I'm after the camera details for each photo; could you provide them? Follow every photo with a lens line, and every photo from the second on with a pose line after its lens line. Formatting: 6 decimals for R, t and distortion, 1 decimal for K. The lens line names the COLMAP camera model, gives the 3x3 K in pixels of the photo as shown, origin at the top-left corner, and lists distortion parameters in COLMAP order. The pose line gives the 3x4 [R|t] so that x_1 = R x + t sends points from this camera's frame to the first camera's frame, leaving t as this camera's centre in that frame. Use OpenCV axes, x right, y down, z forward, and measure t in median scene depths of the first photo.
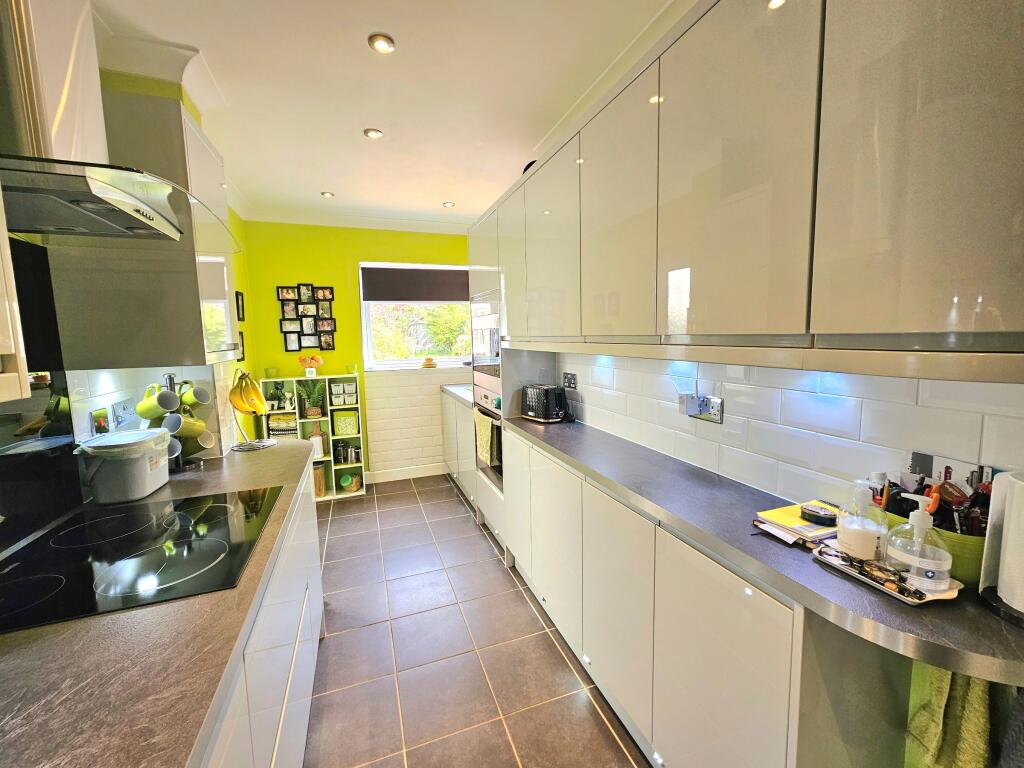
lens RADIAL K [[417.8, 0, 508.8], [0, 417.8, 378.8], [0, 0, 1]] dist [-0.001800, 0.000062]
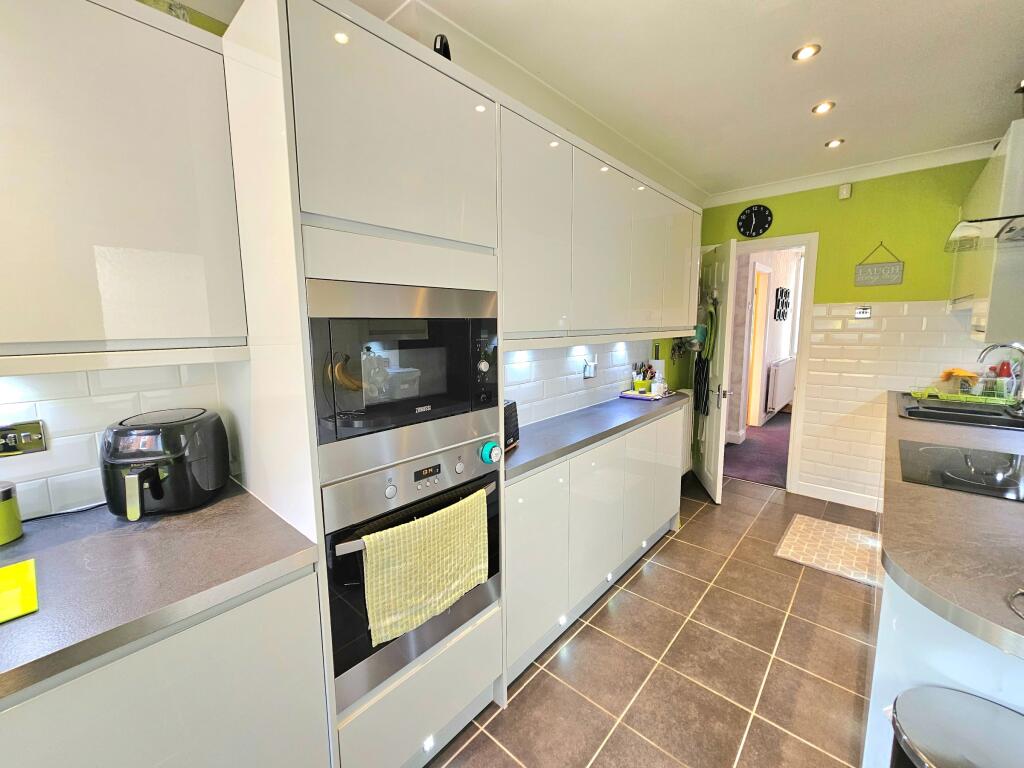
lens RADIAL K [[417.8, 0, 508.8], [0, 417.8, 378.8], [0, 0, 1]] dist [-0.001800, 0.000062]
pose [[-0.472984, -0.088098, 0.876656, -0.354545], [0.113297, 0.980647, 0.159676, -0.084782], [-0.873756, 0.174846, -0.453849, 0.831652]]
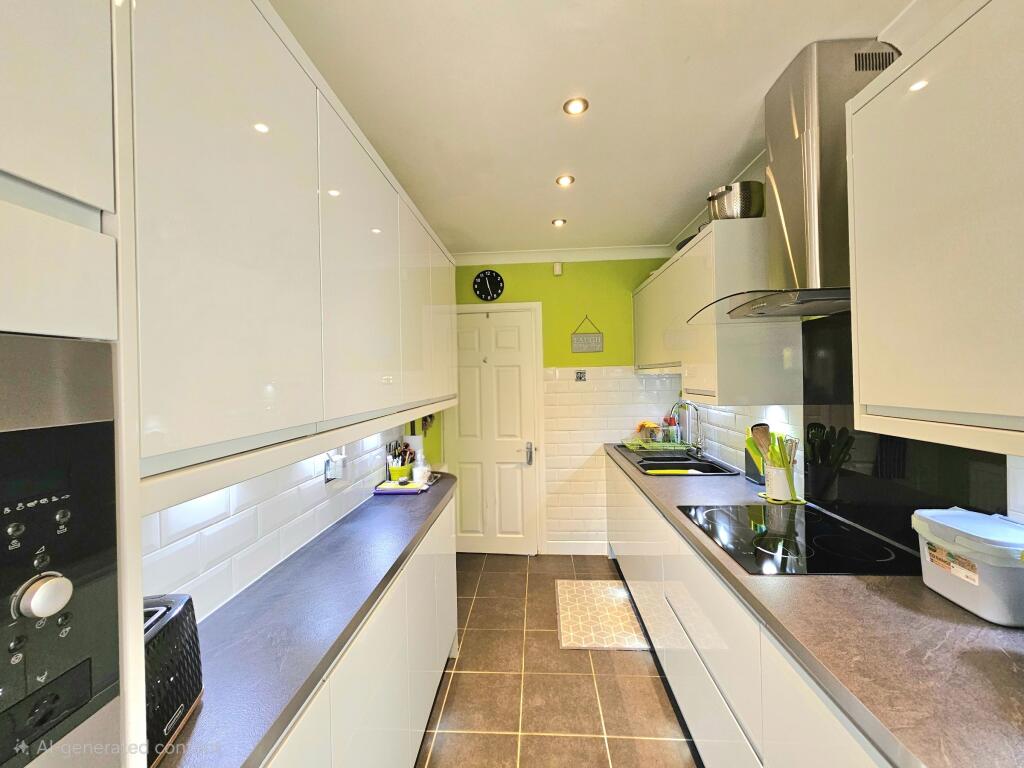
lens RADIAL K [[417.8, 0, 508.8], [0, 417.8, 378.8], [0, 0, 1]] dist [-0.001800, 0.000062]
pose [[-0.914953, 0.040848, 0.401489, -0.170628], [0.084187, 0.992296, 0.090896, -0.092921], [-0.394683, 0.116966, -0.911342, 0.724936]]
